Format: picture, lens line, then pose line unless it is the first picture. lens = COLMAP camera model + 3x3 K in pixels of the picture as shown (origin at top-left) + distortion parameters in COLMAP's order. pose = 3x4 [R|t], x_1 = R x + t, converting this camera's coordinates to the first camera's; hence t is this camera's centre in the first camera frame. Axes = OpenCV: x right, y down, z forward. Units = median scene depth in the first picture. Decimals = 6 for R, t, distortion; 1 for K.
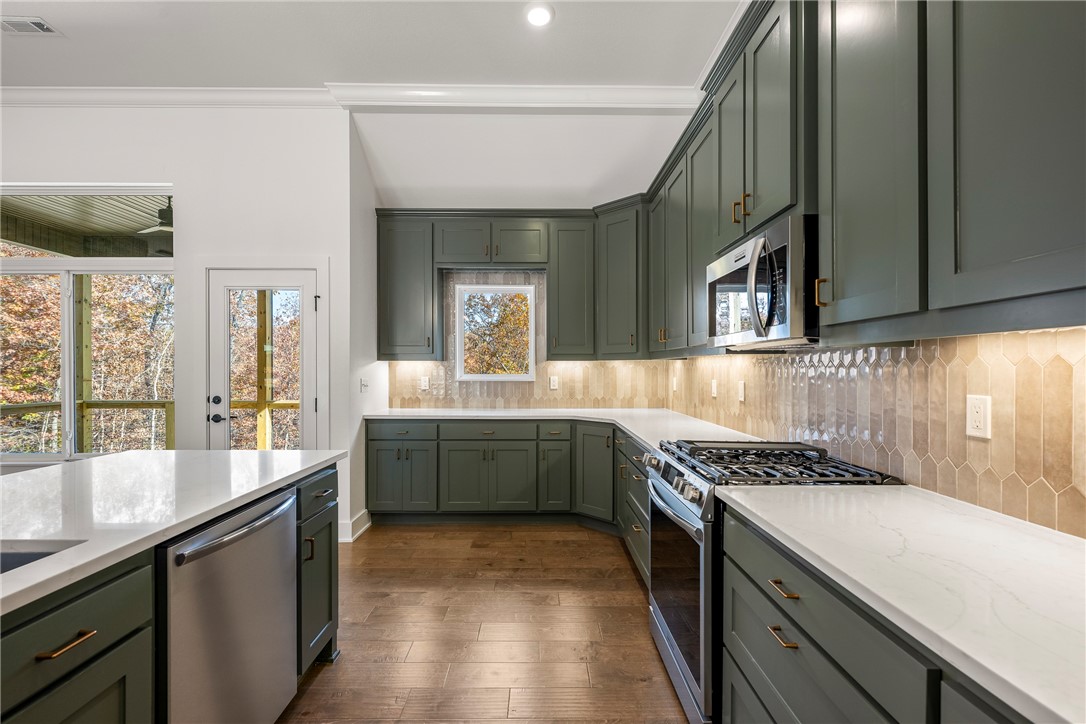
lens RADIAL K [[472.2, 0, 544.3], [0, 472.2, 371.1], [0, 0, 1]] dist [0.003147, 0.000038]
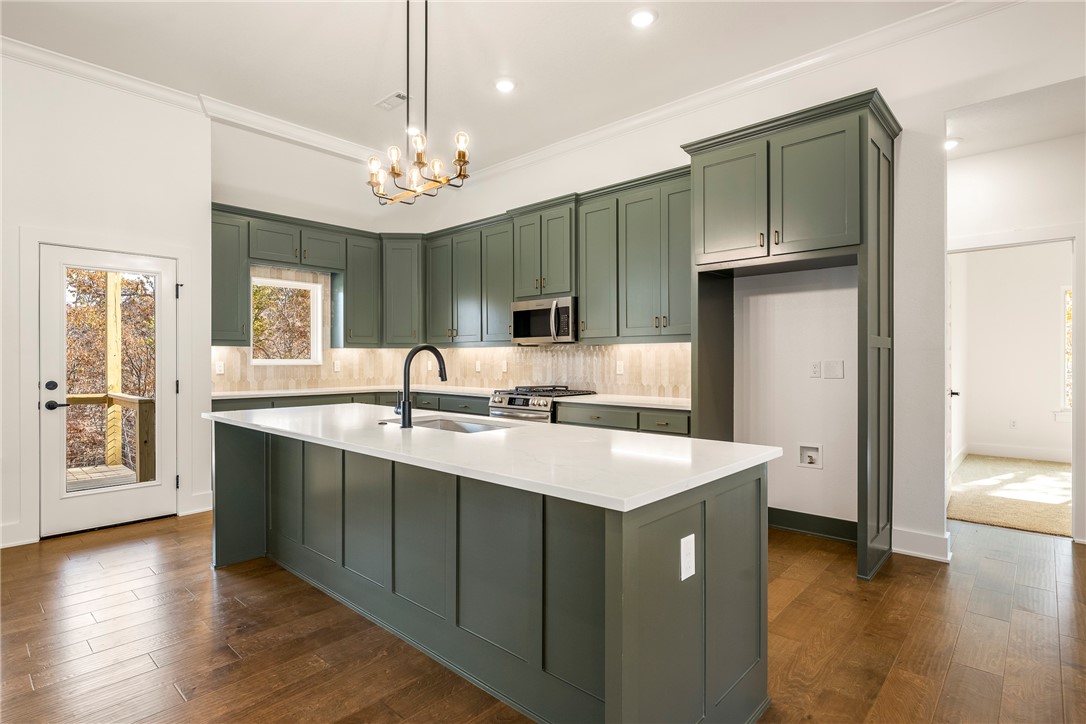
lens RADIAL K [[556.2, 0, 547.5], [0, 556.2, 361.4], [0, 0, 1]] dist [0.023907, -0.000189]
pose [[0.673145, -0.003522, 0.739502, -0.849489], [0.004654, 0.999989, 0.000526, 0.017760], [-0.739496, 0.003087, 0.673154, -0.458832]]
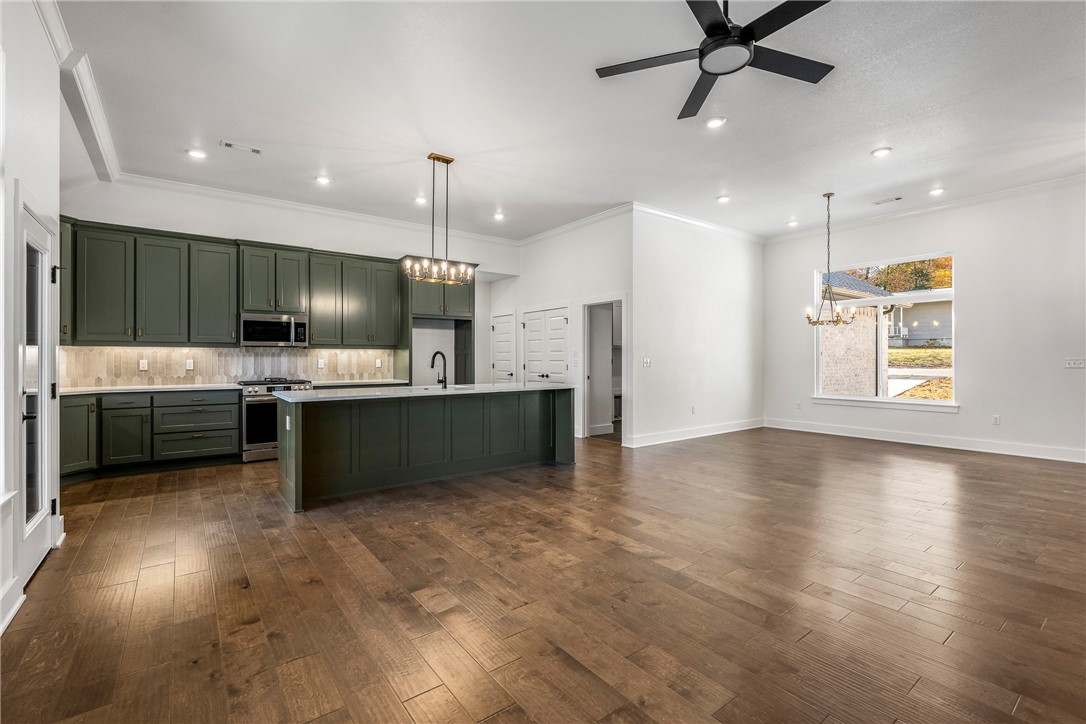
lens RADIAL K [[472.2, 0, 543.5], [0, 472.2, 358.6], [0, 0, 1]] dist [0.003147, 0.000038]
pose [[-0.604950, 0.003115, 0.796257, -1.721169], [0.006334, 0.999980, 0.000900, 0.018964], [-0.796238, 0.005588, -0.604958, 0.812306]]
